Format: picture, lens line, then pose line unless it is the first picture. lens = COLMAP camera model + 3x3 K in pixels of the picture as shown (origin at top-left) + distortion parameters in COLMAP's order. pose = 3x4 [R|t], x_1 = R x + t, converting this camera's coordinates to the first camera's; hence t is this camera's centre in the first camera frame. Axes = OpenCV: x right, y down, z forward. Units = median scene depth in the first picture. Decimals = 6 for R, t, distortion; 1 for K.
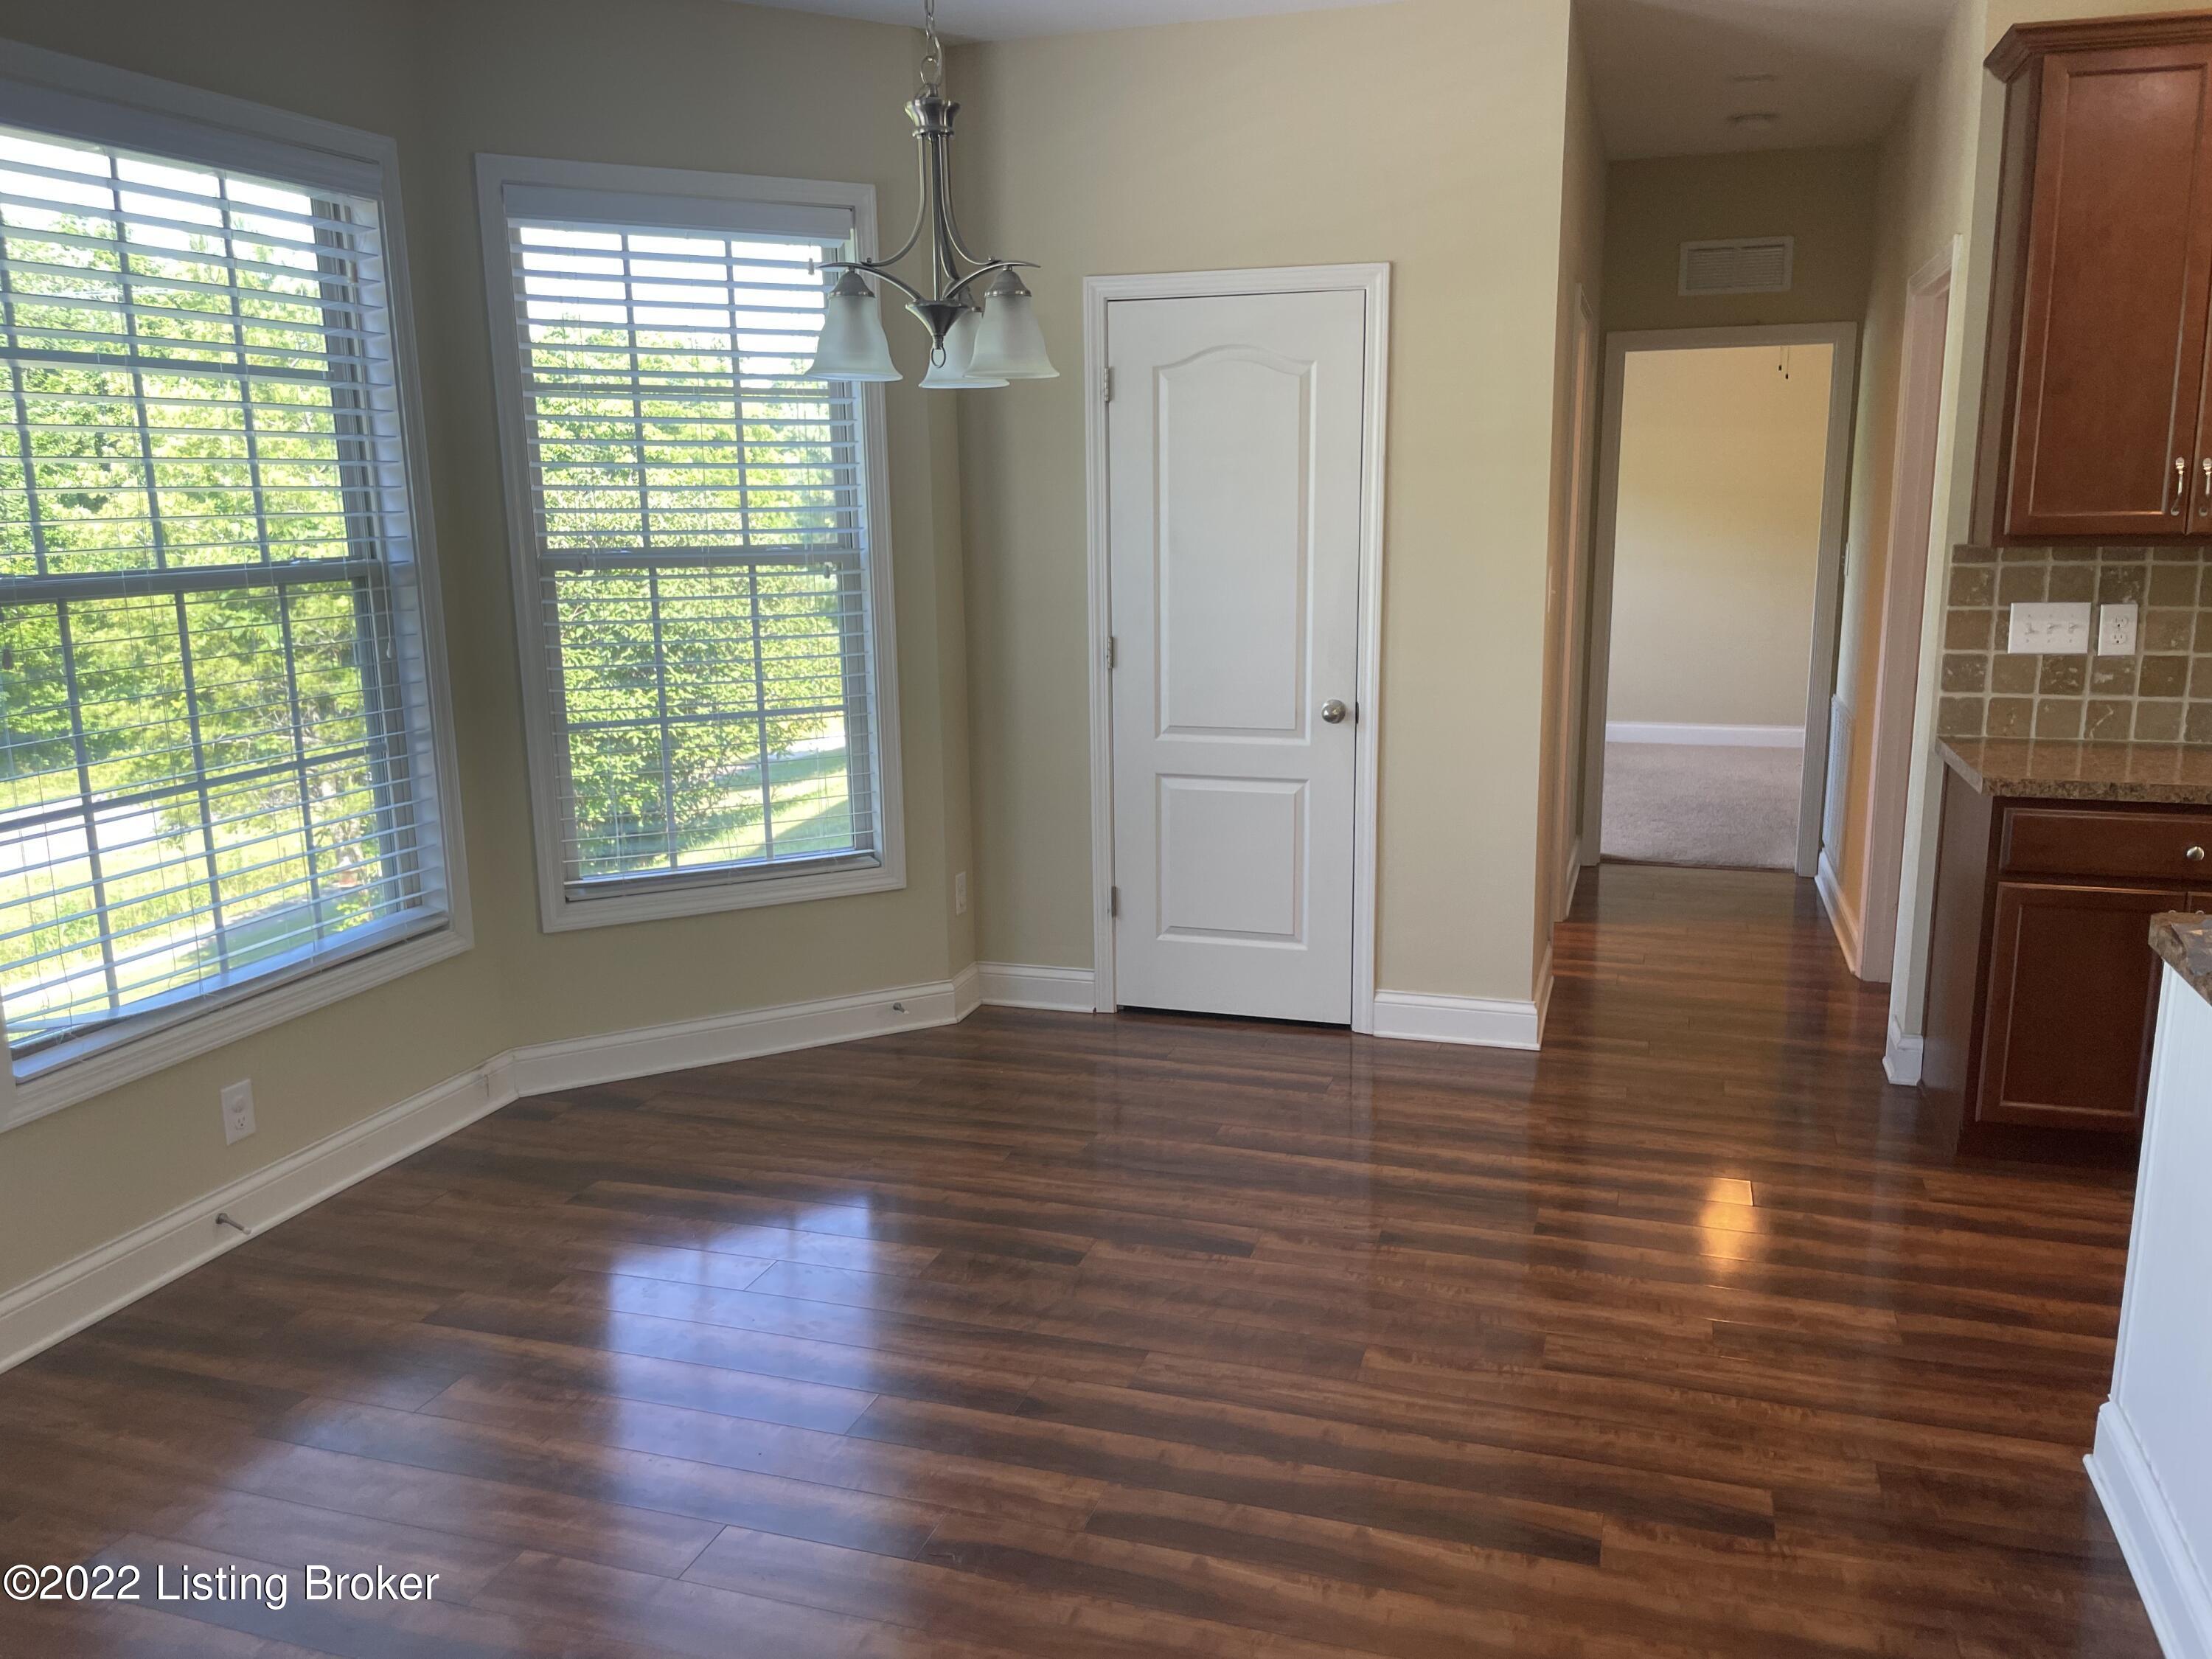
lens RADIAL K [[1739.5, 0, 1100.2], [0, 1739.5, 813.2], [0, 0, 1]] dist [0.098190, -0.129747]
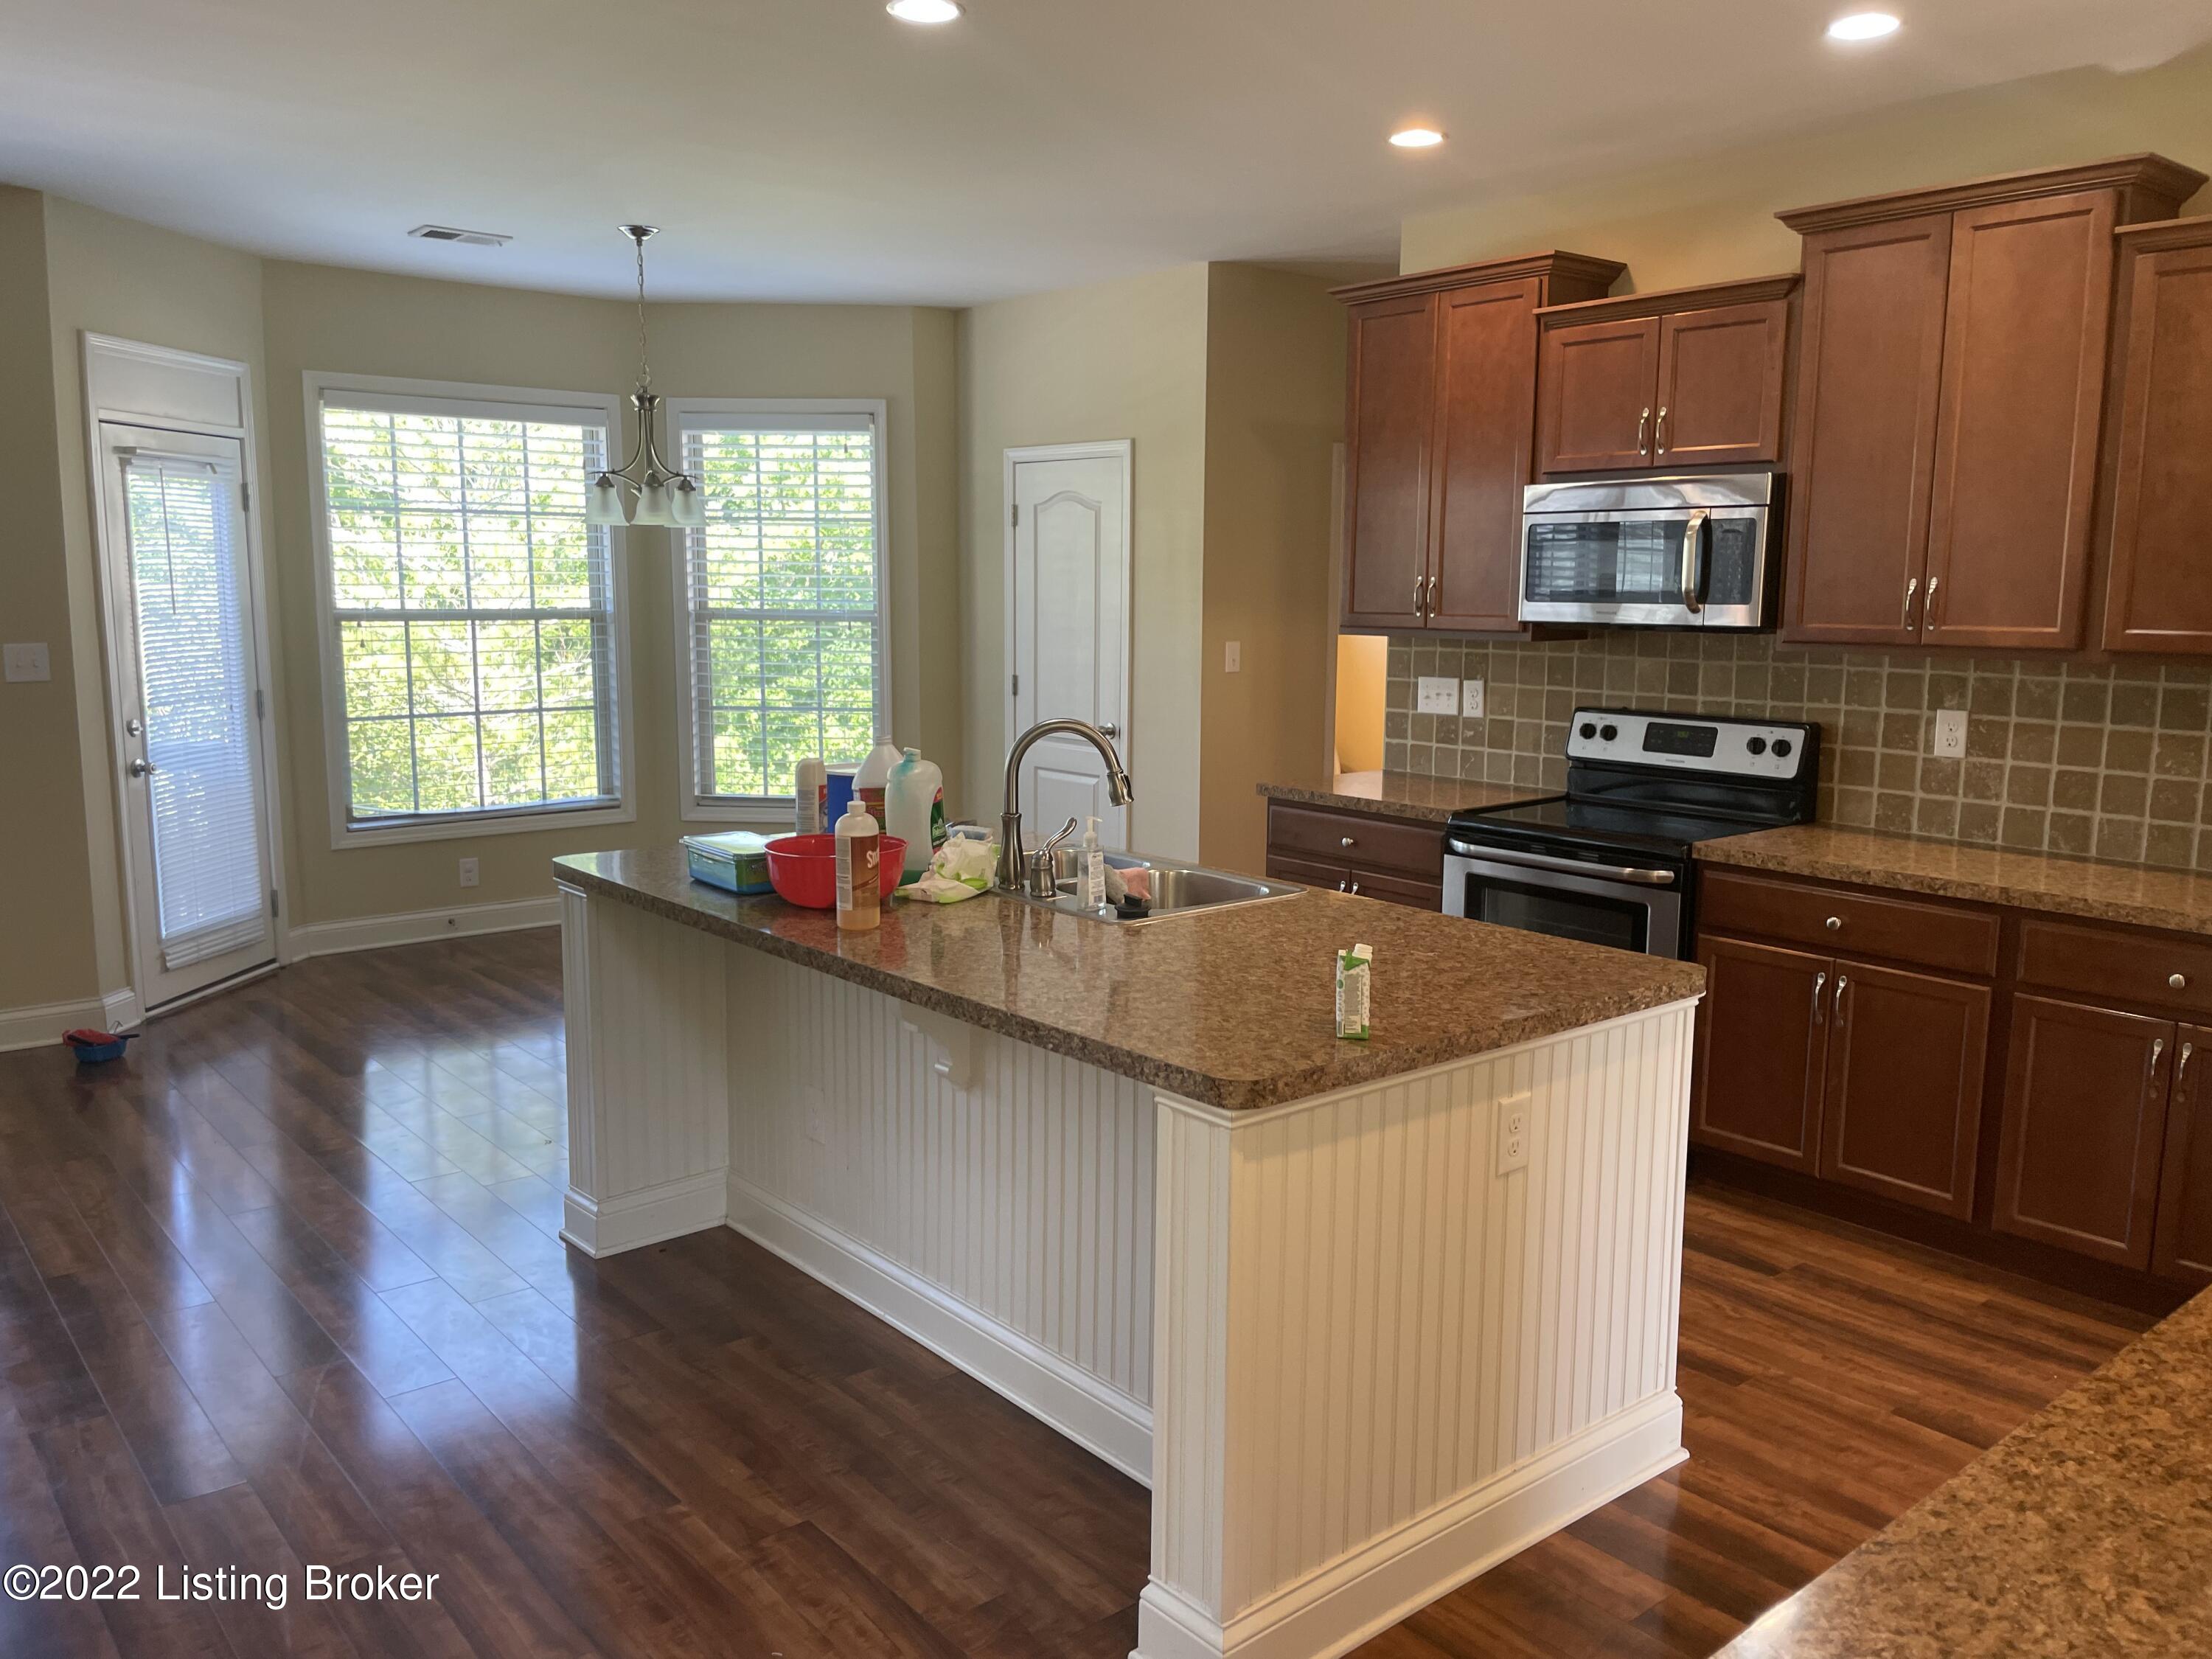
lens RADIAL K [[1739.5, 0, 1100.2], [0, 1739.5, 813.2], [0, 0, 1]] dist [0.098190, -0.129747]
pose [[0.839514, 0.091484, -0.535581, 1.058542], [-0.116320, 0.993131, -0.012690, 0.035950], [0.530741, 0.072952, 0.844389, -0.297917]]
